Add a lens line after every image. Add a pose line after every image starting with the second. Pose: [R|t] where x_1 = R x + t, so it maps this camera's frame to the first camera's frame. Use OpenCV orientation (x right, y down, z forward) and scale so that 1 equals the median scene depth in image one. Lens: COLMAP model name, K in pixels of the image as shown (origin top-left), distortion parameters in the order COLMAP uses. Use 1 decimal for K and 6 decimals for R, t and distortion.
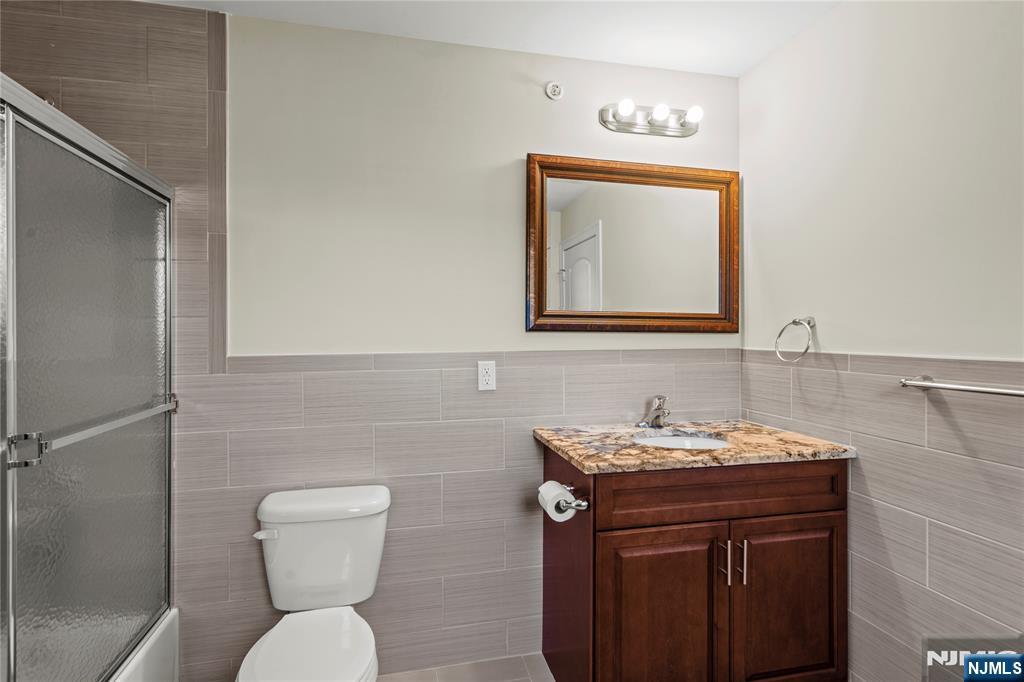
lens RADIAL K [[497.5, 0, 511.3], [0, 497.5, 336.8], [0, 0, 1]] dist [0.005870, -0.000939]
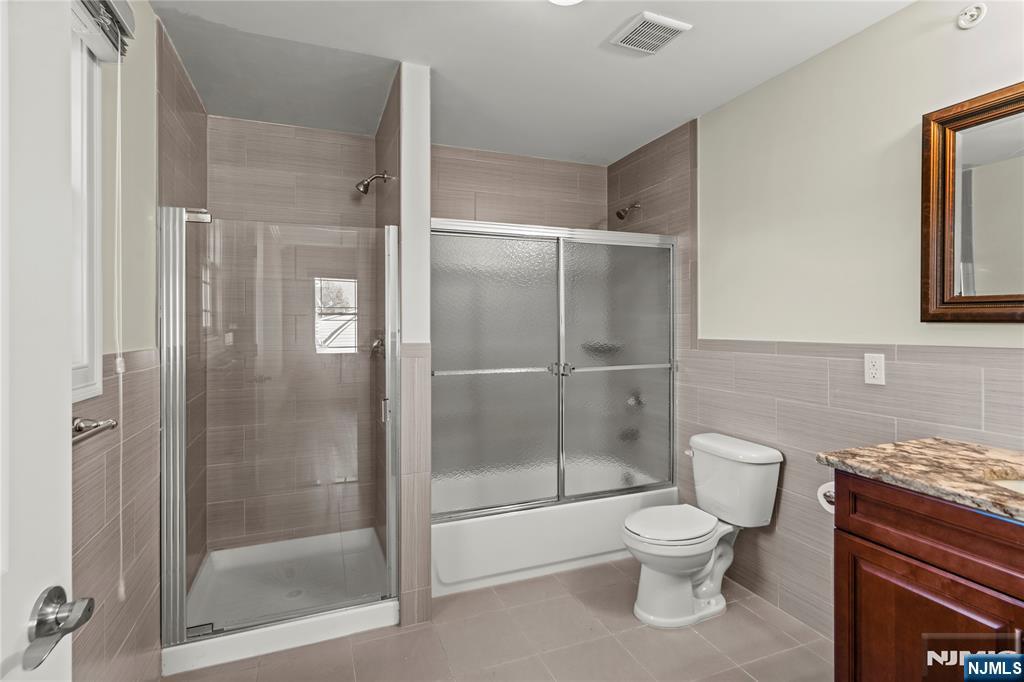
lens RADIAL K [[497.5, 0, 513.6], [0, 497.5, 331.7], [0, 0, 1]] dist [0.005870, -0.000939]
pose [[0.164825, 0.019055, -0.986139, 0.851348], [-0.004649, 0.999817, 0.018542, -0.008099], [0.986312, 0.001529, 0.164883, 0.175866]]
